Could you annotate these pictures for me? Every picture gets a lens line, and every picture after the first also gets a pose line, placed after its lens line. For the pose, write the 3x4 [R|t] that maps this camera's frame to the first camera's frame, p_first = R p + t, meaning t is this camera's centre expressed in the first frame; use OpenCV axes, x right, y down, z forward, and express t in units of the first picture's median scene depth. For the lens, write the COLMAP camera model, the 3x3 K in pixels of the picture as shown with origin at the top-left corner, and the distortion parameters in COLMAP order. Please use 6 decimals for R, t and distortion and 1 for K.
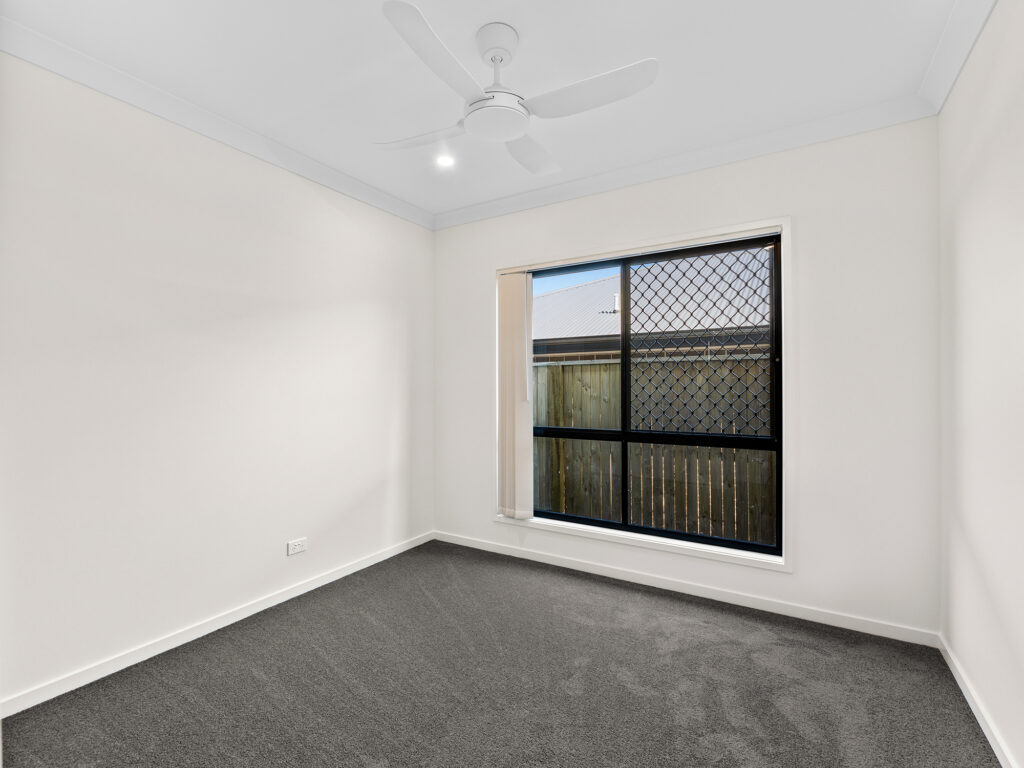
lens RADIAL K [[468.6, 0, 518.1], [0, 468.6, 383.5], [0, 0, 1]] dist [0.001199, 0.000484]
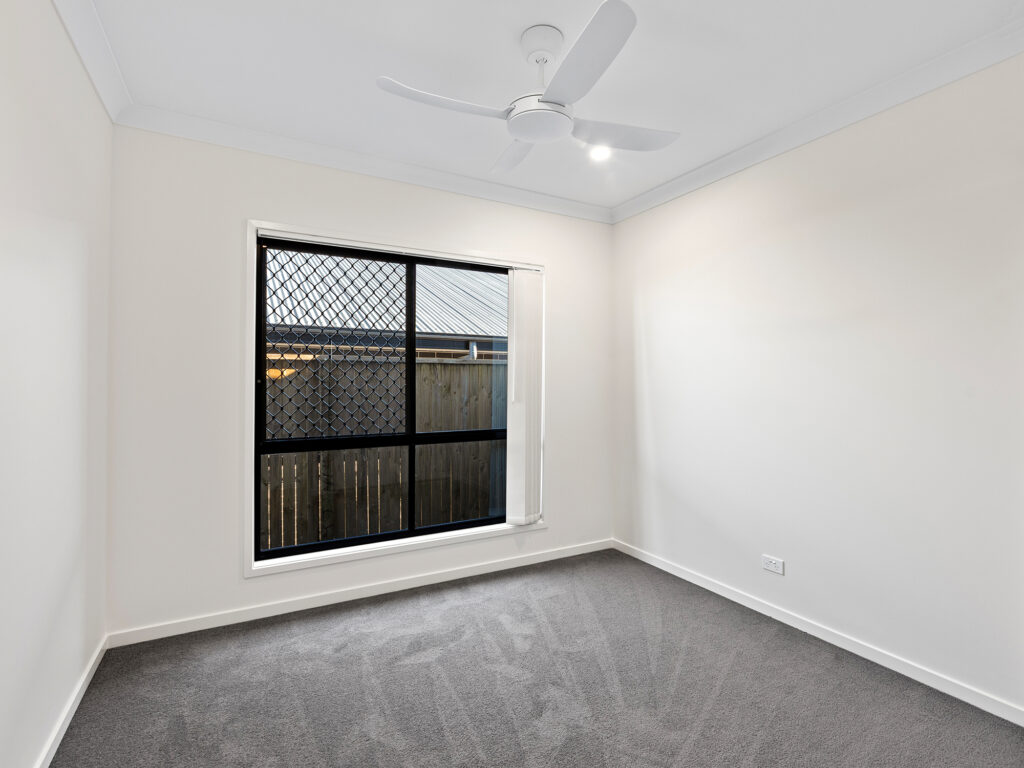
lens RADIAL K [[468.6, 0, 520.3], [0, 468.6, 388.6], [0, 0, 1]] dist [0.001199, 0.000484]
pose [[0.524115, -0.001931, 0.851645, -0.401090], [-0.002777, 0.999988, 0.003977, 0.002012], [-0.851643, -0.004450, 0.524104, 0.250401]]
